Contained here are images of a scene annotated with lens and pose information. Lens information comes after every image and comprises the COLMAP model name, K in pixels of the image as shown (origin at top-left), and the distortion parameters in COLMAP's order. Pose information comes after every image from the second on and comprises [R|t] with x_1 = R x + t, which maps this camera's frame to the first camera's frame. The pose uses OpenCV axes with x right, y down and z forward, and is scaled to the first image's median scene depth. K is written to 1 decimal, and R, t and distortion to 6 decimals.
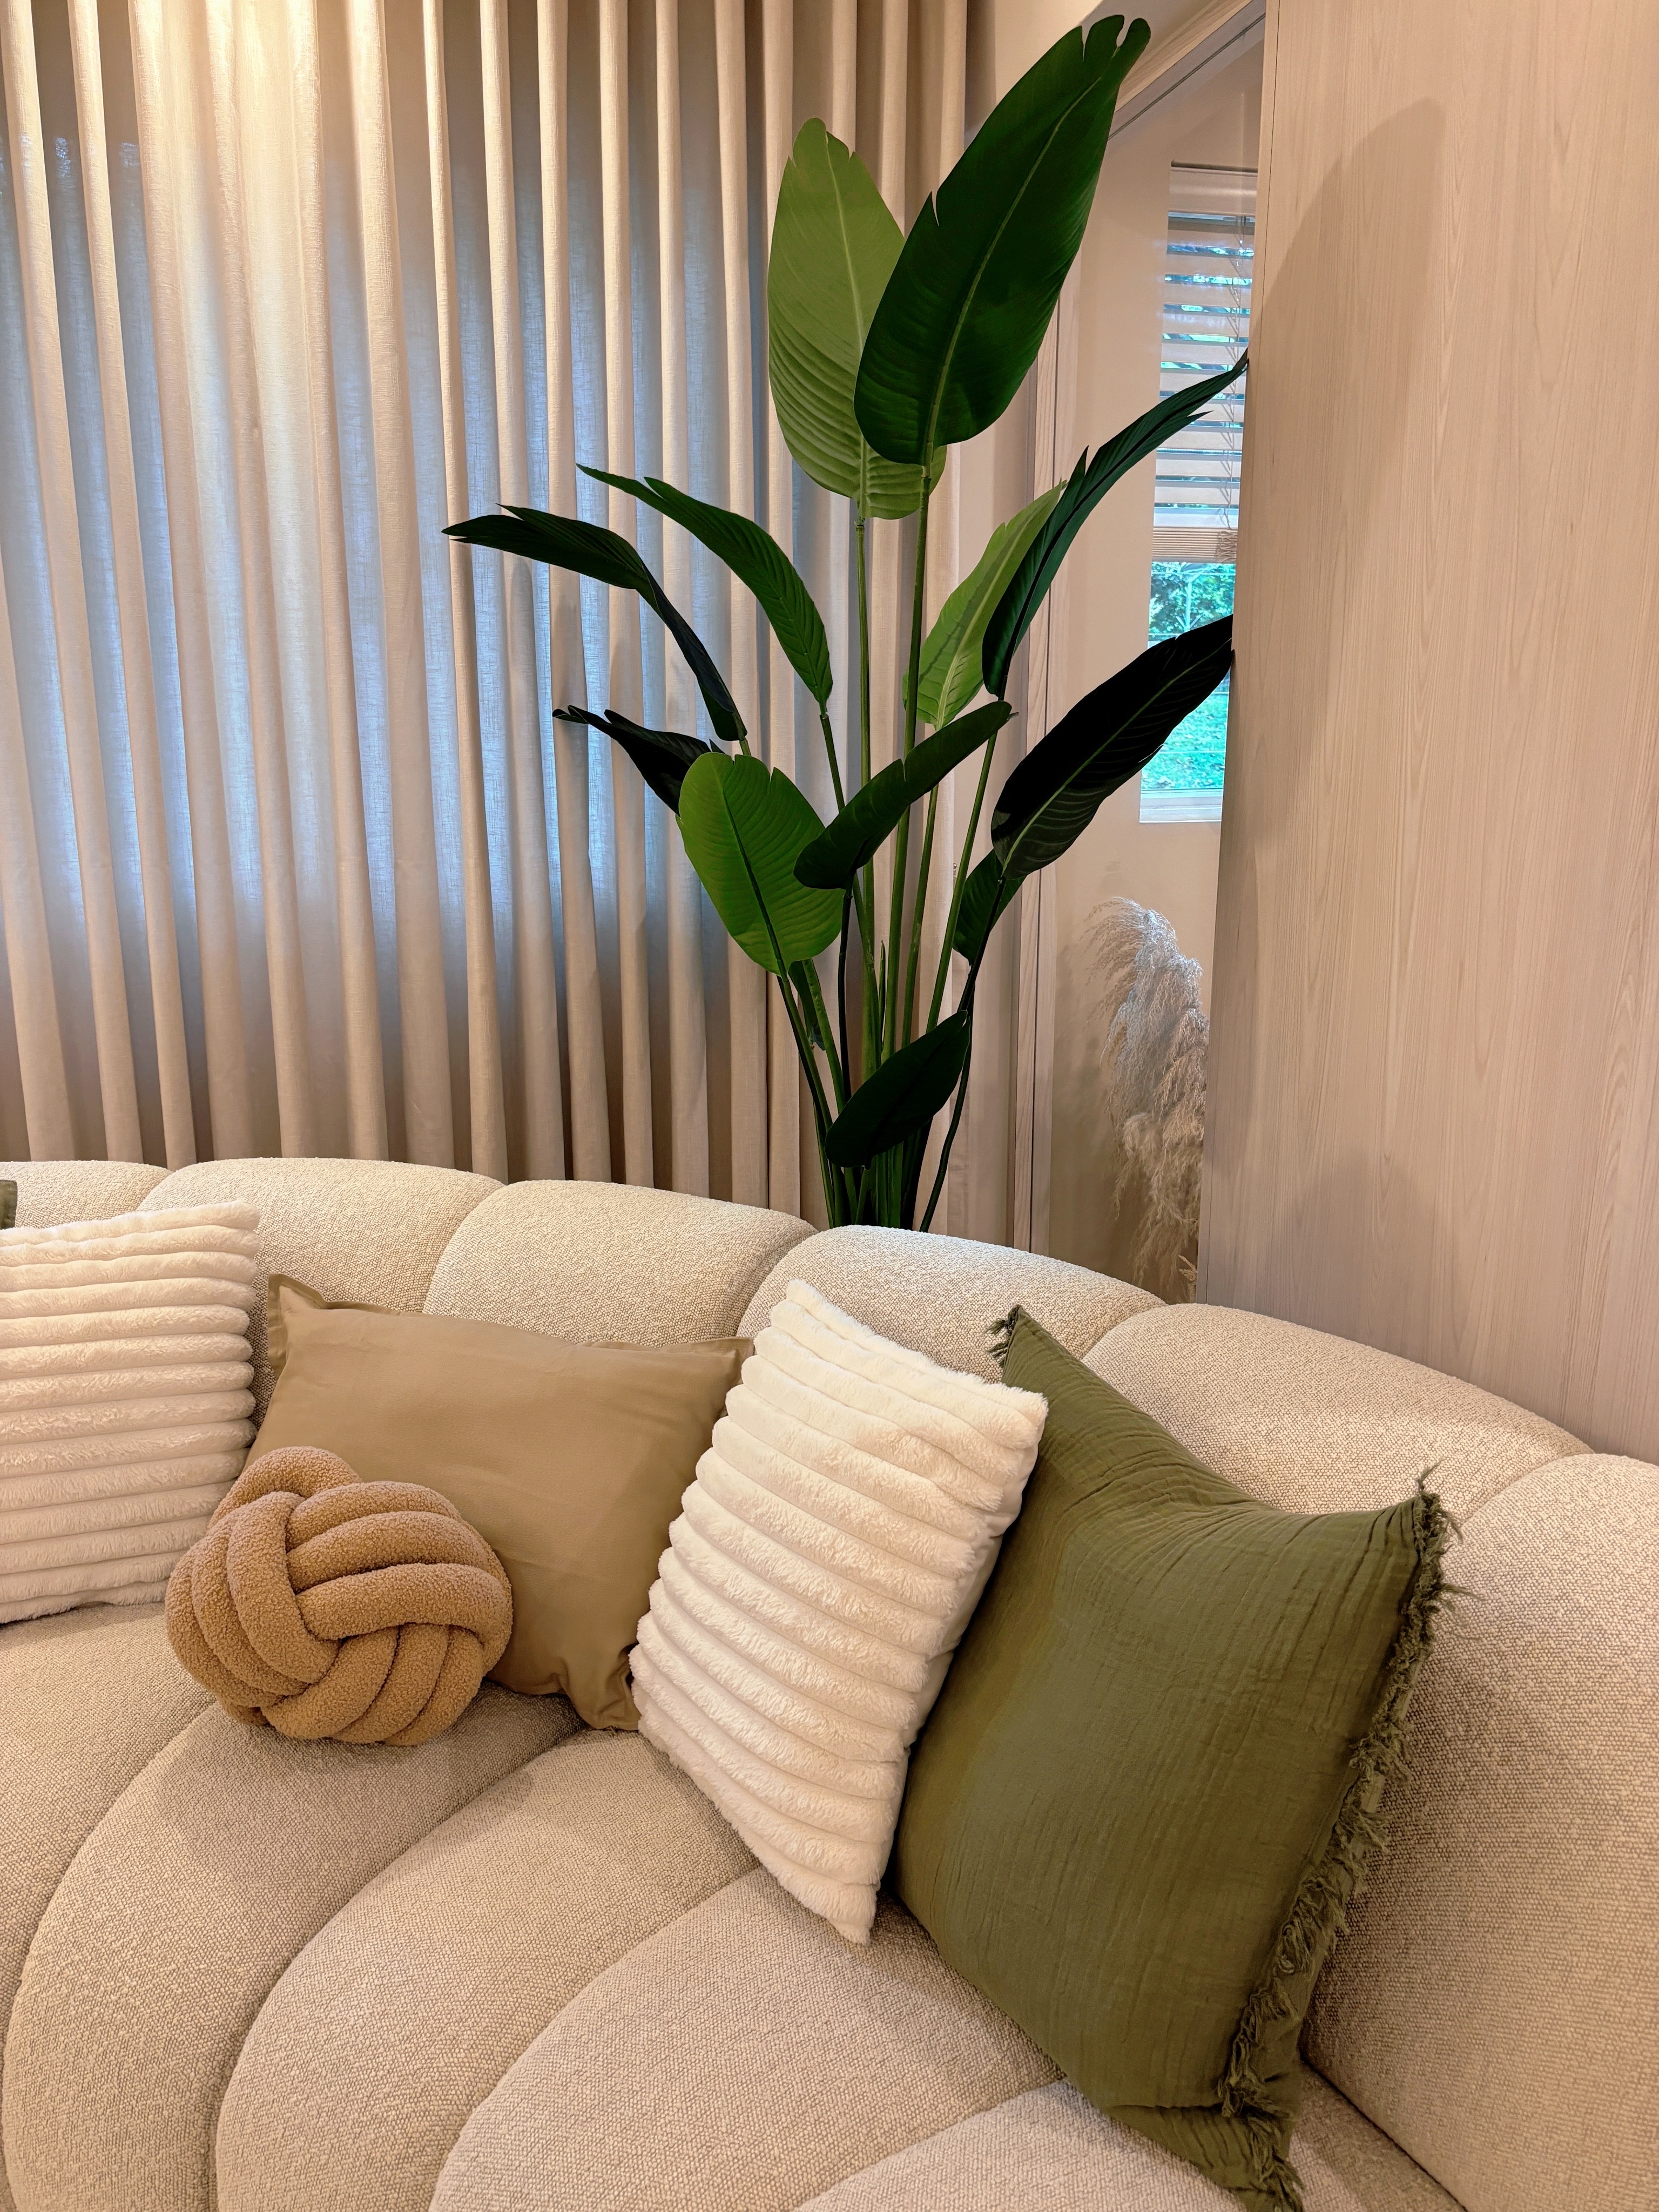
lens RADIAL K [[1683.6, 0, 829.5], [0, 1683.6, 1106.0], [0, 0, 1]] dist [0.003274, 0.002159]
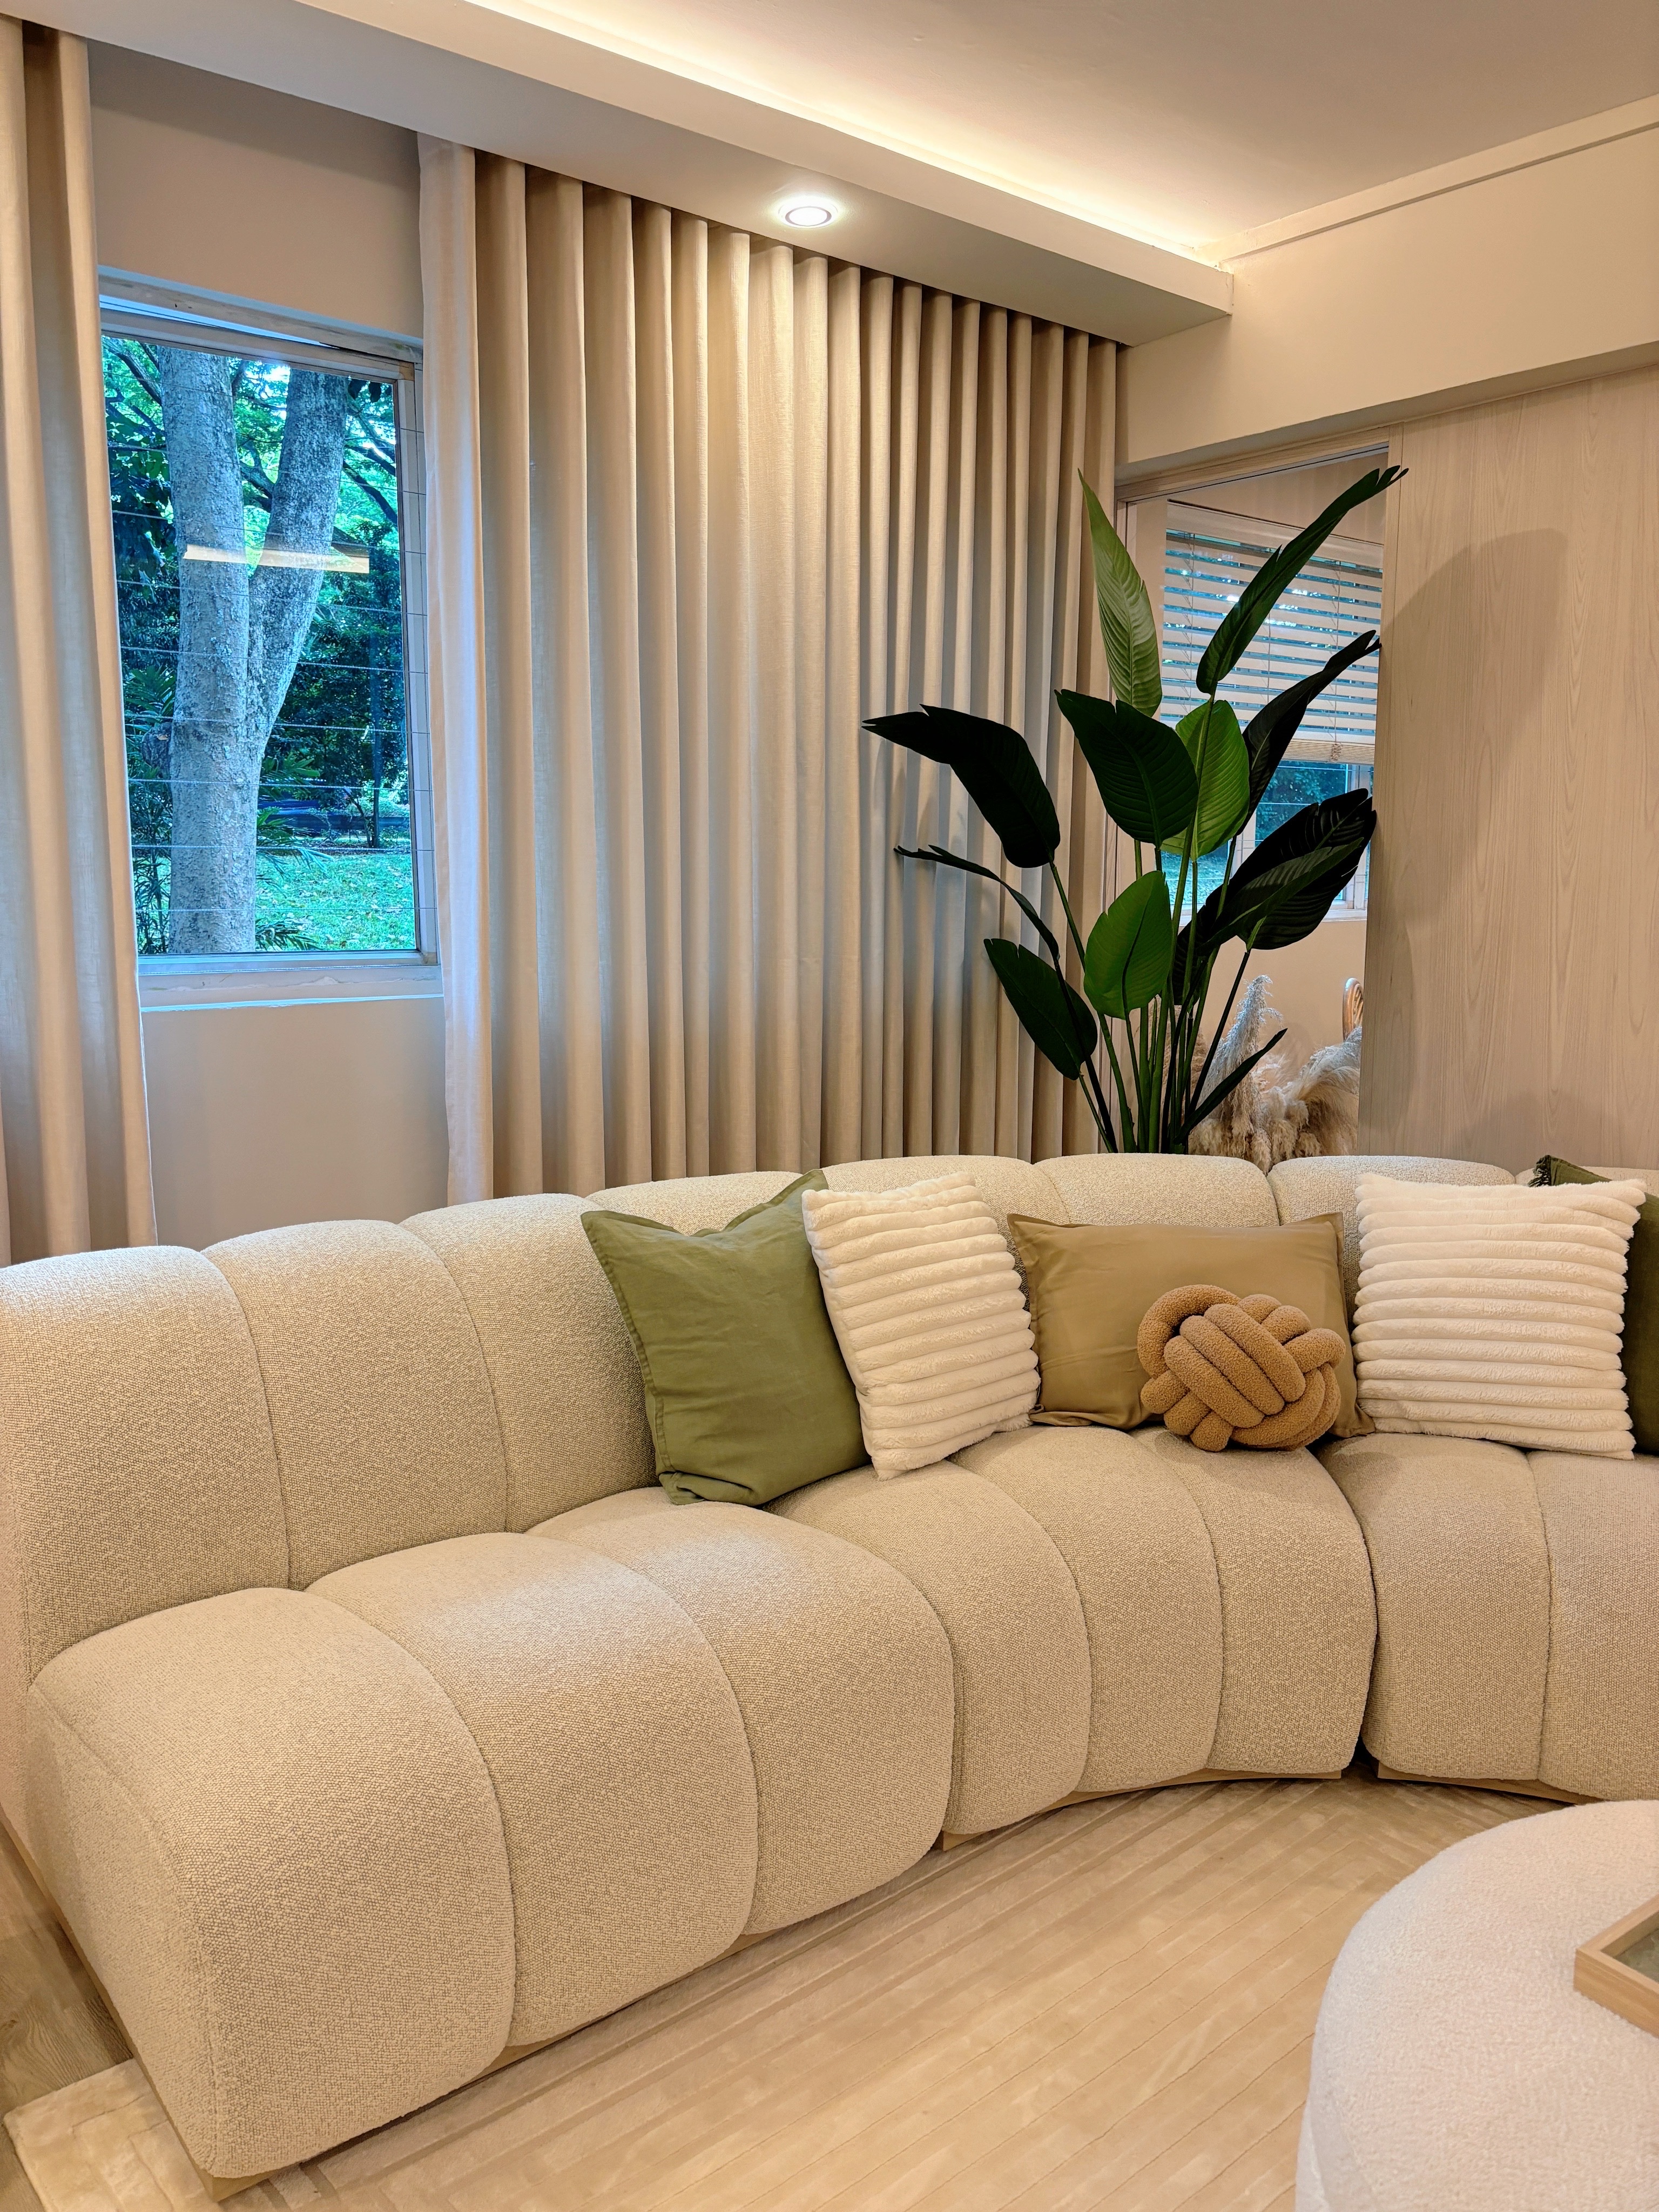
lens RADIAL K [[1683.6, 0, 829.5], [0, 1683.6, 1106.0], [0, 0, 1]] dist [0.003274, 0.002159]
pose [[0.902172, -0.059515, 0.427252, -1.087979], [0.098600, 0.992667, -0.069925, 0.092258], [-0.419957, 0.105211, 0.901425, -0.274737]]
